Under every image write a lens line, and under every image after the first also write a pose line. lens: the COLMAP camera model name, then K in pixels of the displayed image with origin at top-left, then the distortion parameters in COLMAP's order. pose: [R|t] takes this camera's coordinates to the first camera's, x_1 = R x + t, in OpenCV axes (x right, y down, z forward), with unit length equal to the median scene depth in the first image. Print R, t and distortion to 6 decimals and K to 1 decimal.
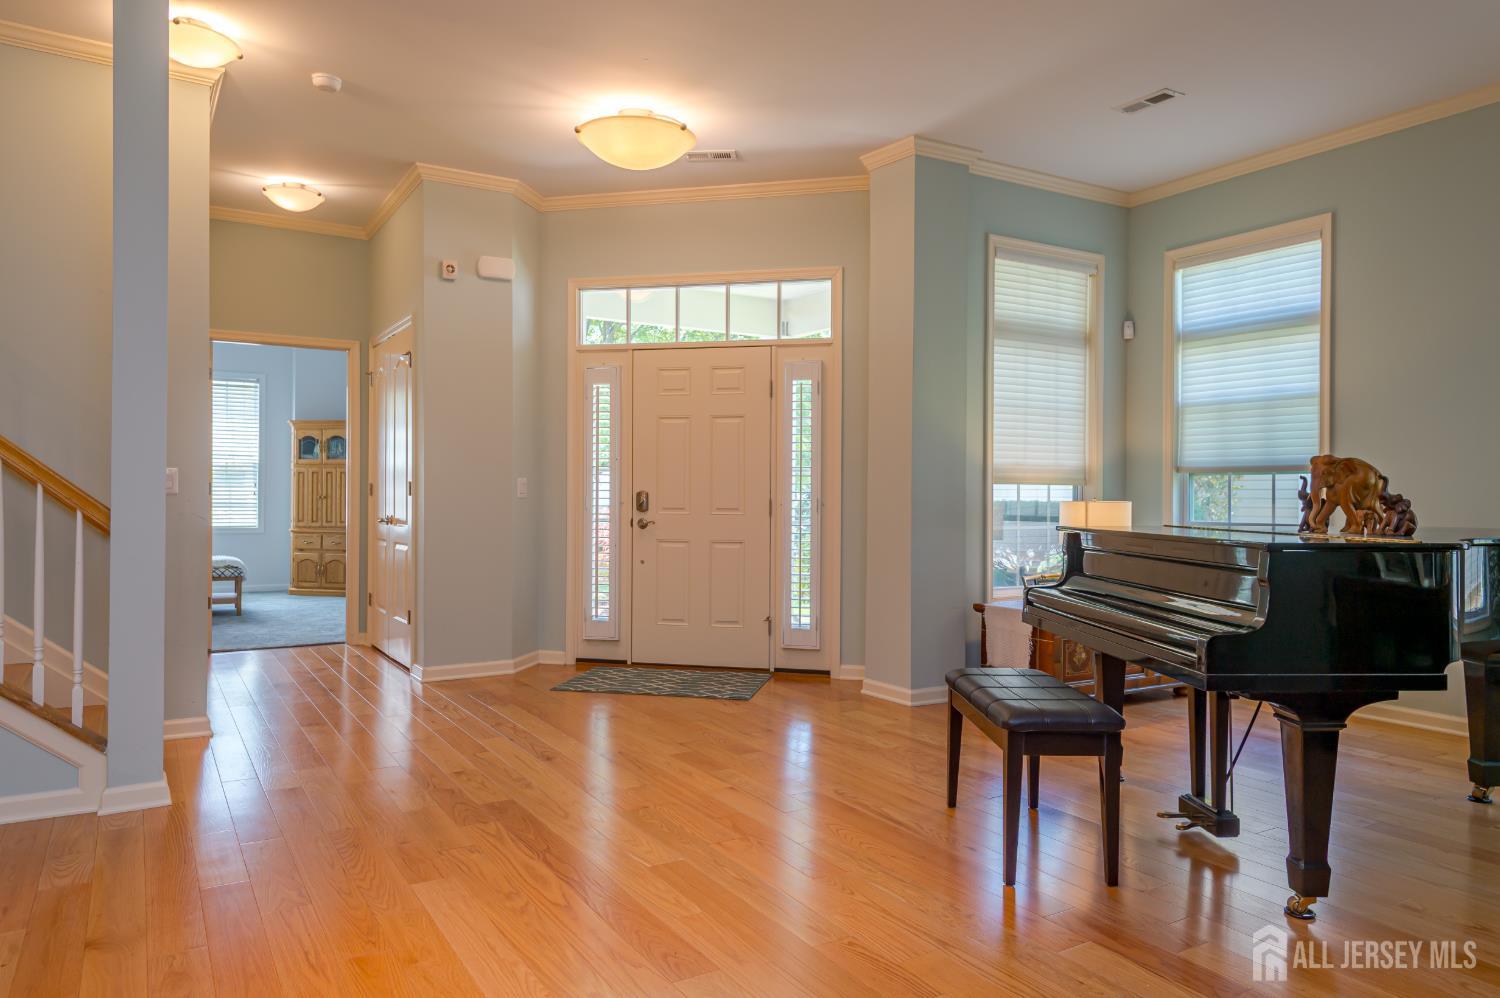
lens RADIAL K [[983.0, 0, 748.0], [0, 983.0, 496.7], [0, 0, 1]] dist [0.021318, -0.002189]
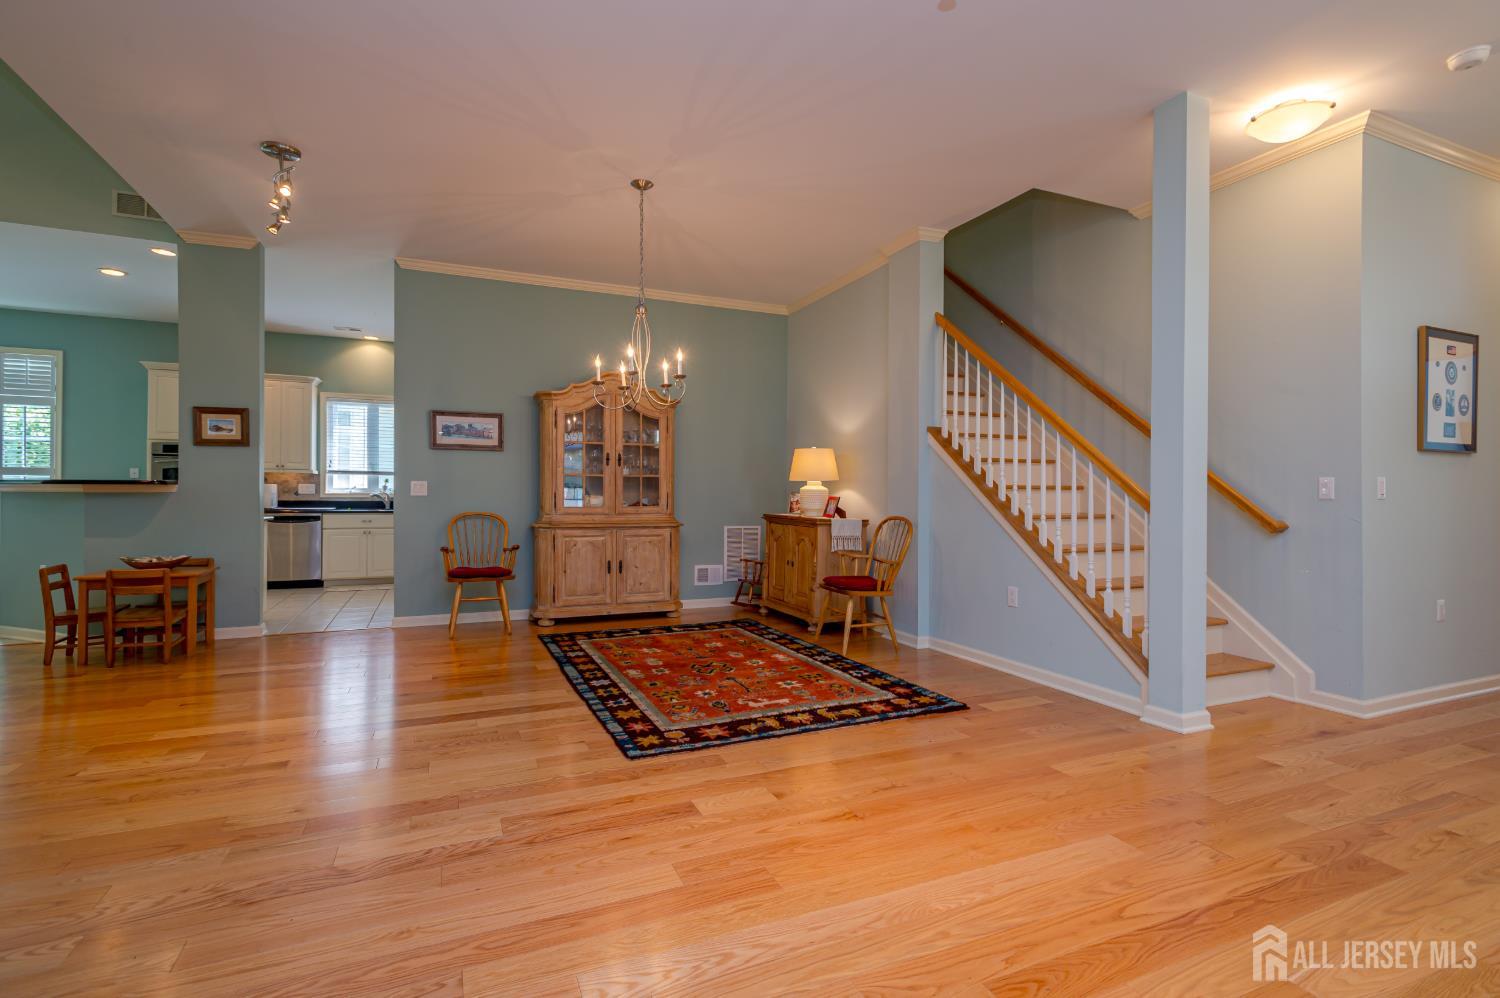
lens RADIAL K [[695.2, 0, 747.0], [0, 695.2, 494.9], [0, 0, 1]] dist [0.010856, -0.001029]
pose [[-0.140540, -0.011535, -0.990008, 0.260586], [-0.008031, 0.999913, -0.010510, 0.004525], [0.990042, 0.006474, -0.140621, 0.342675]]
